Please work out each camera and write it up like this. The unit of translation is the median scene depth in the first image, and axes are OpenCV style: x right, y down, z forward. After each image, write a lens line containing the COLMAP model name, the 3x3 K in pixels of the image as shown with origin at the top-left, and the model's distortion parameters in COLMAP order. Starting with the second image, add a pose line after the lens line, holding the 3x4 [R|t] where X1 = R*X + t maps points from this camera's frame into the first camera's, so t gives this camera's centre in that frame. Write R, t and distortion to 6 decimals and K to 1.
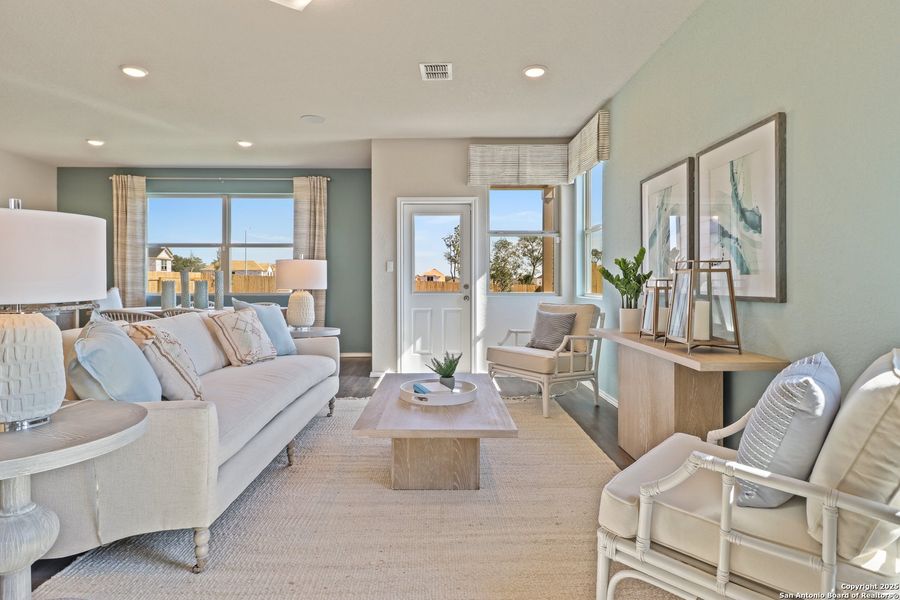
lens RADIAL K [[483.9, 0, 454.6], [0, 483.9, 279.5], [0, 0, 1]] dist [-0.004591, -0.005205]
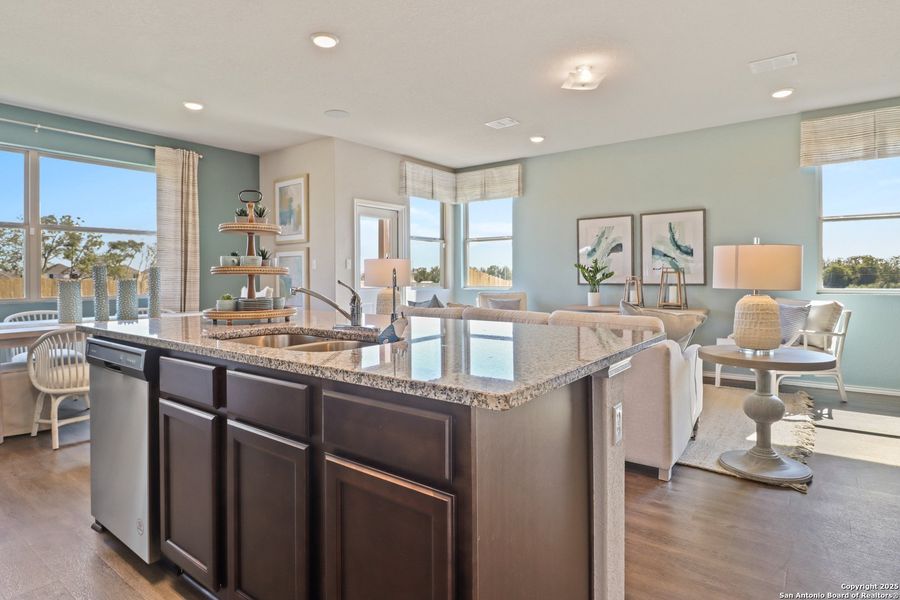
lens RADIAL K [[490.2, 0, 450.6], [0, 490.2, 275.6], [0, 0, 1]] dist [0.004390, -0.012436]
pose [[0.620067, -0.002040, 0.784546, -0.792335], [0.002841, 0.999996, 0.000354, -0.002714], [-0.784543, 0.002009, 0.620071, 0.174848]]
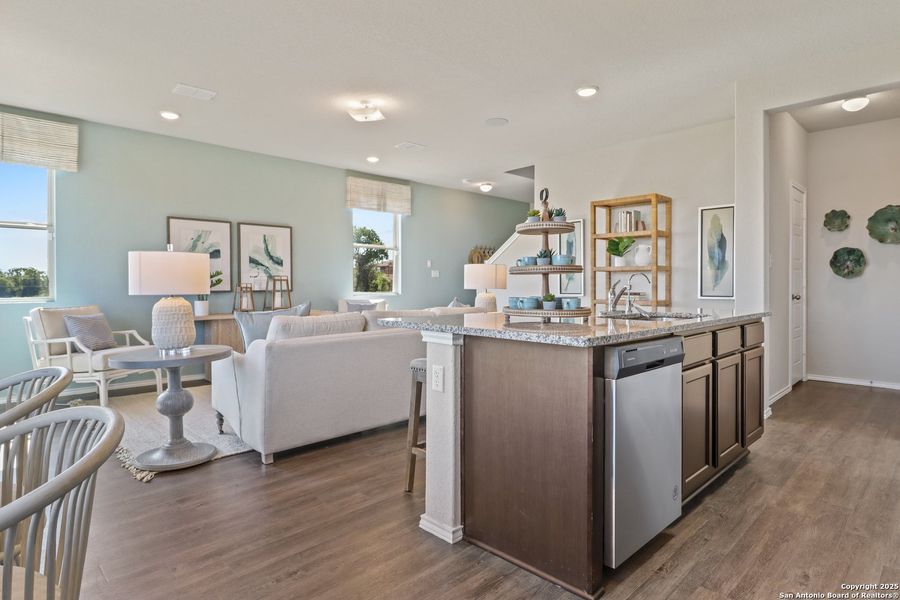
lens RADIAL K [[483.9, 0, 448.0], [0, 483.9, 299.2], [0, 0, 1]] dist [-0.004591, -0.005205]
pose [[-0.682290, -0.020573, 0.730792, -0.811557], [0.001504, 0.999562, 0.029543, 0.004415], [-0.731080, 0.021256, -0.681961, 0.875265]]
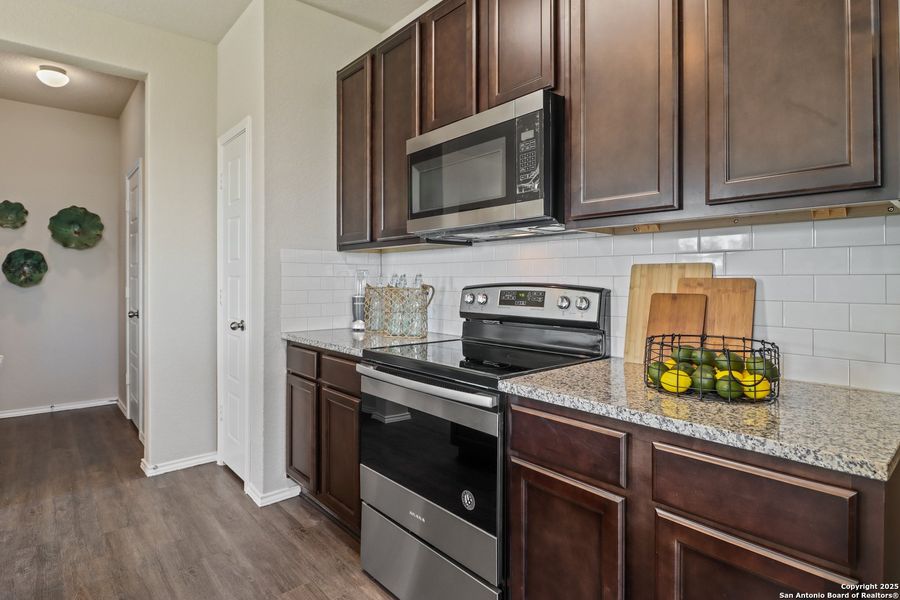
lens RADIAL K [[483.9, 0, 450.2], [0, 483.9, 276.4], [0, 0, 1]] dist [-0.004591, -0.005205]
pose [[-0.771202, -0.010969, -0.636496, -0.695021], [-0.002371, 0.999894, -0.014359, -0.014144], [0.636586, -0.009565, -0.771146, 0.692307]]
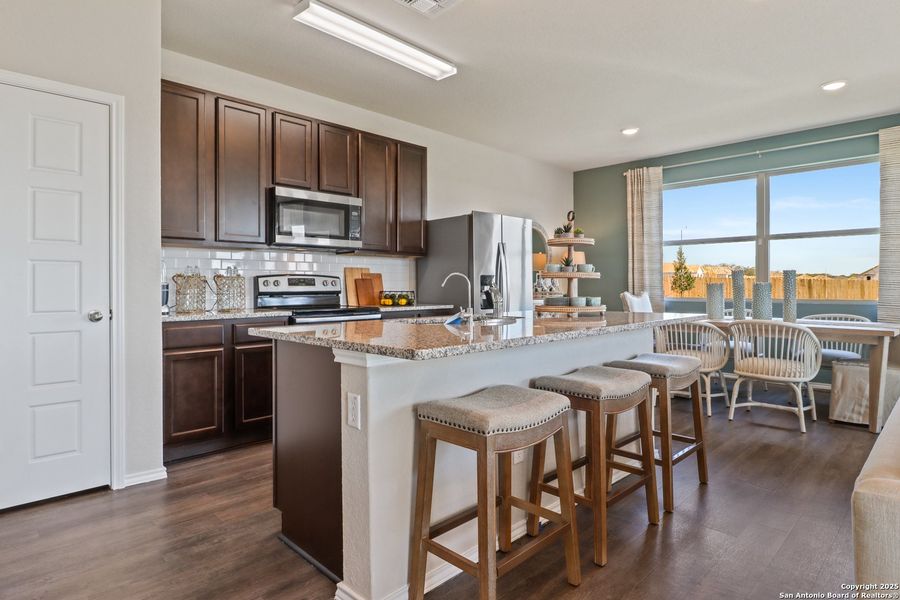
lens RADIAL K [[490.2, 0, 450.1], [0, 490.2, 284.5], [0, 0, 1]] dist [0.004390, -0.012436]
pose [[0.684139, -0.001117, -0.729351, -0.299404], [0.004987, 0.999983, 0.003147, -0.000670], [0.729335, -0.005790, 0.684132, 0.117194]]
